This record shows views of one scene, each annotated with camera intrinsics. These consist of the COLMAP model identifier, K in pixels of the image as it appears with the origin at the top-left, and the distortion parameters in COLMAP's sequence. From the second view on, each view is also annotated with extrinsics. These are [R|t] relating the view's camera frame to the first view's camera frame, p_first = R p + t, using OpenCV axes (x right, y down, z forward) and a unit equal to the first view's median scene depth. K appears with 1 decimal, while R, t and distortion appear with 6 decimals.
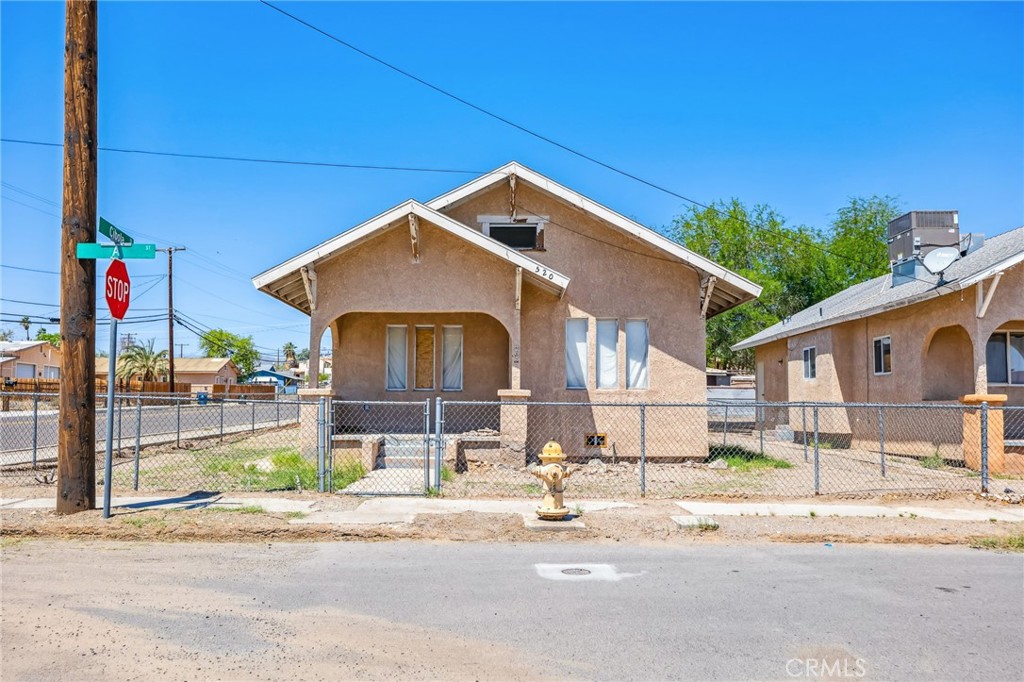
lens RADIAL K [[862.8, 0, 492.6], [0, 862.8, 362.4], [0, 0, 1]] dist [0.000330, 0.004450]
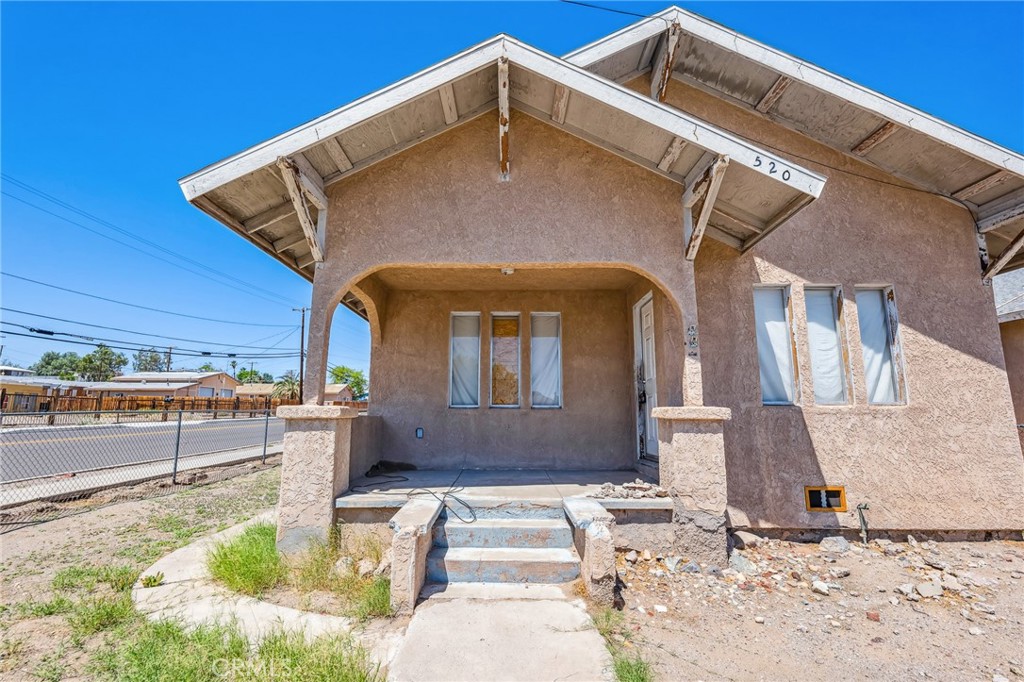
lens RADIAL K [[491.8, 0, 506.0], [0, 491.8, 335.6], [0, 0, 1]] dist [-0.000933, 0.000460]
pose [[0.999977, -0.002596, -0.006280, -0.083679], [0.001909, 0.994268, -0.106902, 0.019586], [0.006522, 0.106887, 0.994250, 0.671798]]
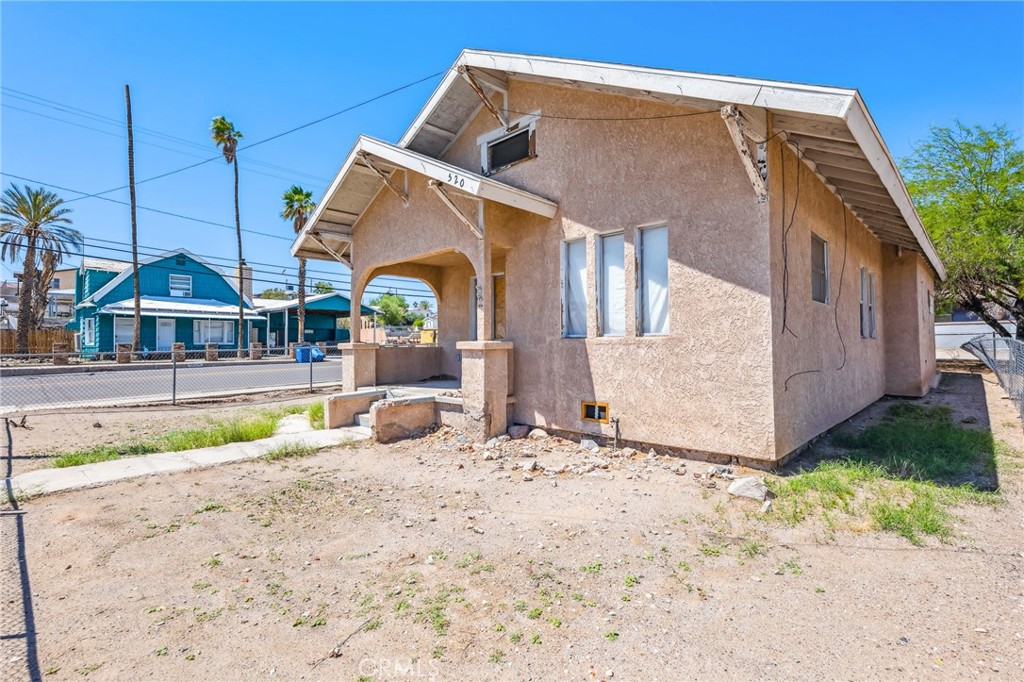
lens RADIAL K [[491.8, 0, 497.7], [0, 491.8, 338.9], [0, 0, 1]] dist [-0.000933, 0.000460]
pose [[0.709964, -0.019605, -0.703965, 0.341801], [0.048757, 0.998582, 0.021362, 0.020095], [0.702548, -0.049490, 0.709914, 0.668400]]
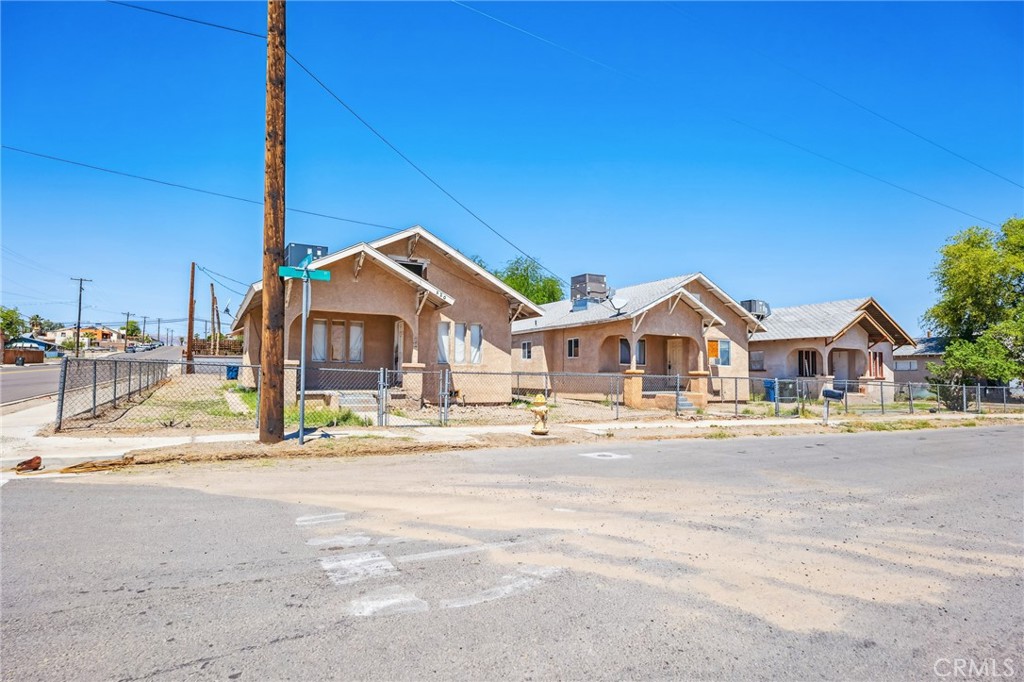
lens RADIAL K [[564.4, 0, 505.9], [0, 564.4, 351.6], [0, 0, 1]] dist [-0.005853, 0.000021]
pose [[0.882530, 0.027997, 0.469422, -0.317409], [-0.035515, 0.999343, 0.007168, -0.004678], [-0.468913, -0.022998, 0.882945, -0.037942]]
